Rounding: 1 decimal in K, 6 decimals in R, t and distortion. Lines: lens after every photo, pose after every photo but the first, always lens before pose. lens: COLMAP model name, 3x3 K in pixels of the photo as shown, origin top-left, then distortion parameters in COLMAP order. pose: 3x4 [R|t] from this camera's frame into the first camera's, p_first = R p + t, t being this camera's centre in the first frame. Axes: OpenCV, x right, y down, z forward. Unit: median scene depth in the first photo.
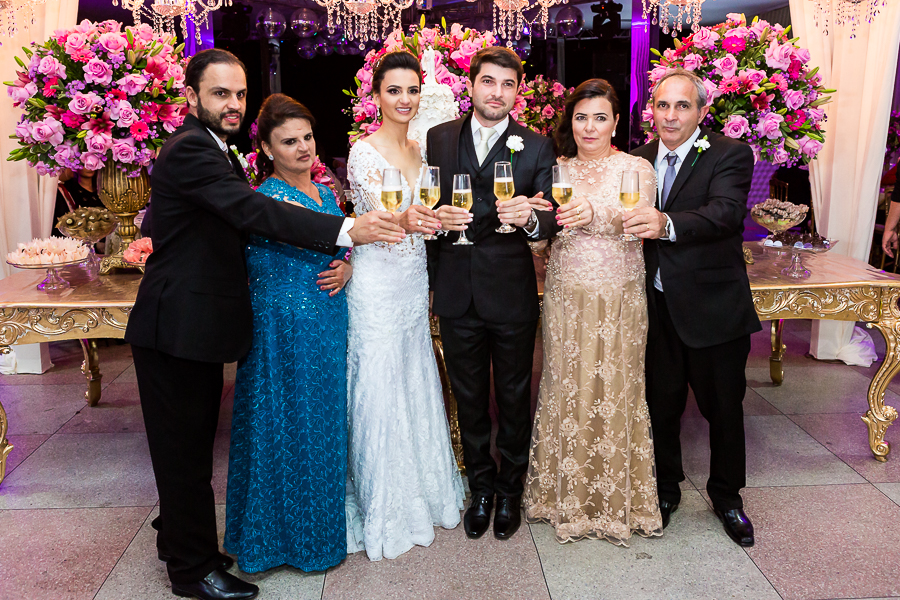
lens RADIAL K [[717.7, 0, 450.4], [0, 717.7, 242.0], [0, 0, 1]] dist [-0.013756, 0.013181]
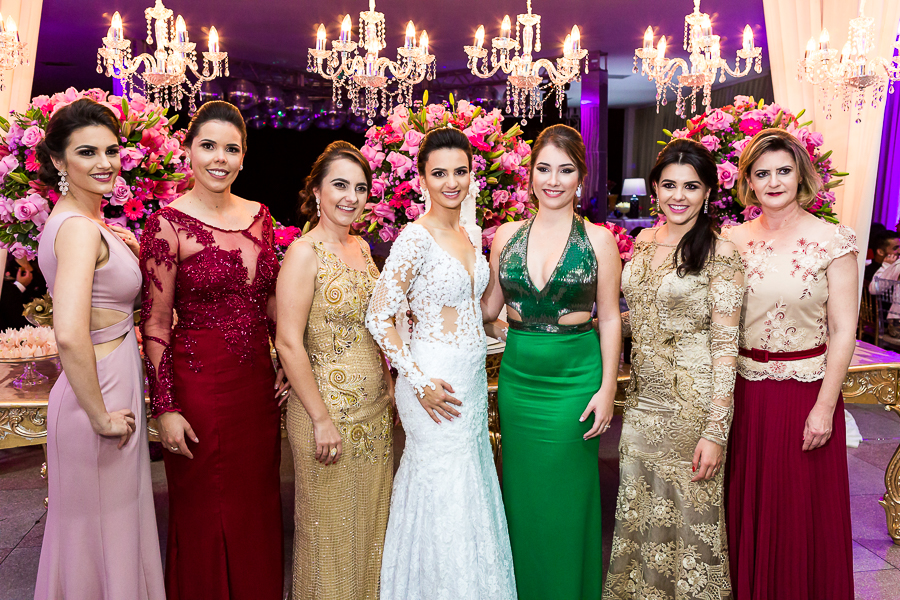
lens RADIAL K [[739.2, 0, 446.1], [0, 739.2, 293.0], [0, 0, 1]] dist [-0.001600, -0.002933]
pose [[0.995261, -0.004579, 0.097136, -0.127118], [0.008396, 0.999207, -0.038925, -0.008846], [-0.096881, 0.039556, 0.994510, 0.029150]]
